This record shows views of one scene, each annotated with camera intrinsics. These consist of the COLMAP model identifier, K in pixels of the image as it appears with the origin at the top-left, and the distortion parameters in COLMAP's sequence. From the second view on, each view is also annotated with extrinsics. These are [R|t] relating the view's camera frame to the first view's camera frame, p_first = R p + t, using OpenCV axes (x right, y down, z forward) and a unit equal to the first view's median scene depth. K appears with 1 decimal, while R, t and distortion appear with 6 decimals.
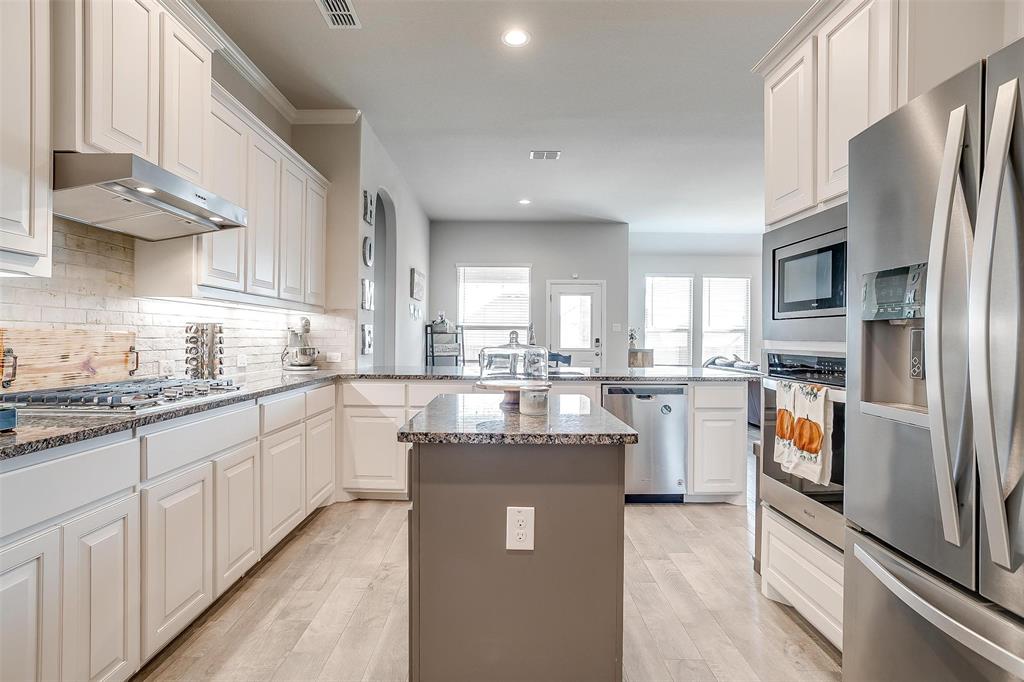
lens RADIAL K [[517.9, 0, 496.8], [0, 517.9, 335.7], [0, 0, 1]] dist [-0.042936, 0.021413]
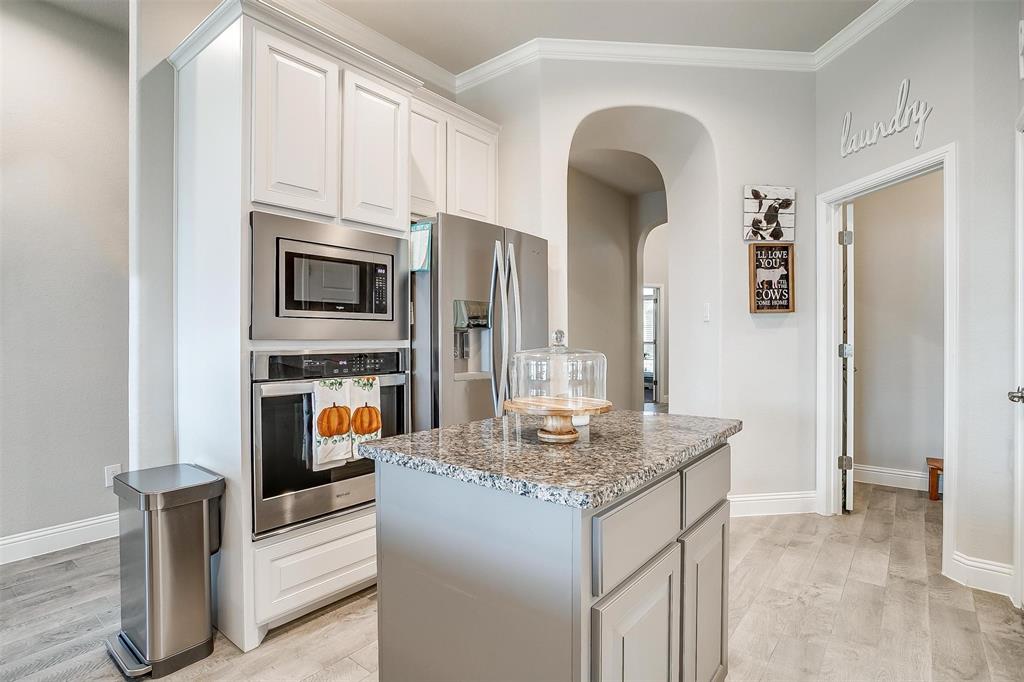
lens RADIAL K [[518.0, 0, 502.7], [0, 518.0, 341.2], [0, 0, 1]] dist [-0.057902, 0.030093]
pose [[-0.776212, -0.009440, 0.630402, -0.256376], [-0.005226, 0.999950, 0.008539, 0.000979], [-0.630451, 0.003334, -0.776222, 1.160668]]
